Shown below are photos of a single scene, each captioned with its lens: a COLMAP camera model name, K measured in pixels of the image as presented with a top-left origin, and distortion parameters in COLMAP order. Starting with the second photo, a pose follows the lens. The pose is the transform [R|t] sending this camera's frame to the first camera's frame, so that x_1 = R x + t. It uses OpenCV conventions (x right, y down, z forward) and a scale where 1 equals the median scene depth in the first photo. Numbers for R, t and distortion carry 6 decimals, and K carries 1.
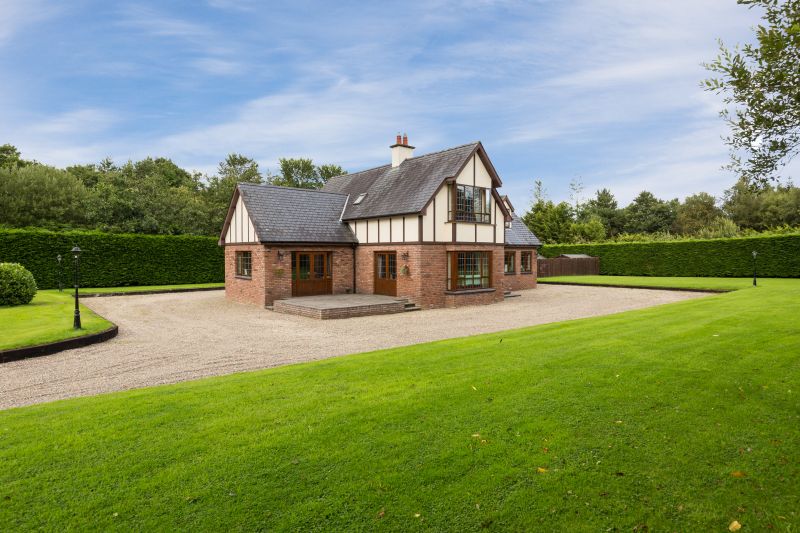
lens RADIAL K [[442.6, 0, 405.1], [0, 442.6, 264.9], [0, 0, 1]] dist [-0.007104, 0.000178]
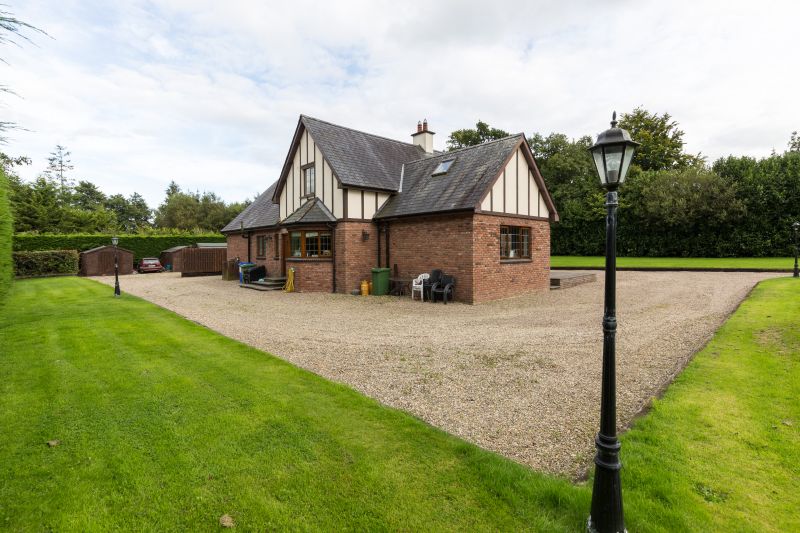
lens RADIAL K [[389.7, 0, 407.7], [0, 389.7, 258.7], [0, 0, 1]] dist [-0.006512, -0.000296]
pose [[-0.046675, -0.021520, 0.998678, -0.992411], [0.035705, 0.999093, 0.023198, 0.002011], [-0.998272, 0.036741, -0.045864, 1.181782]]
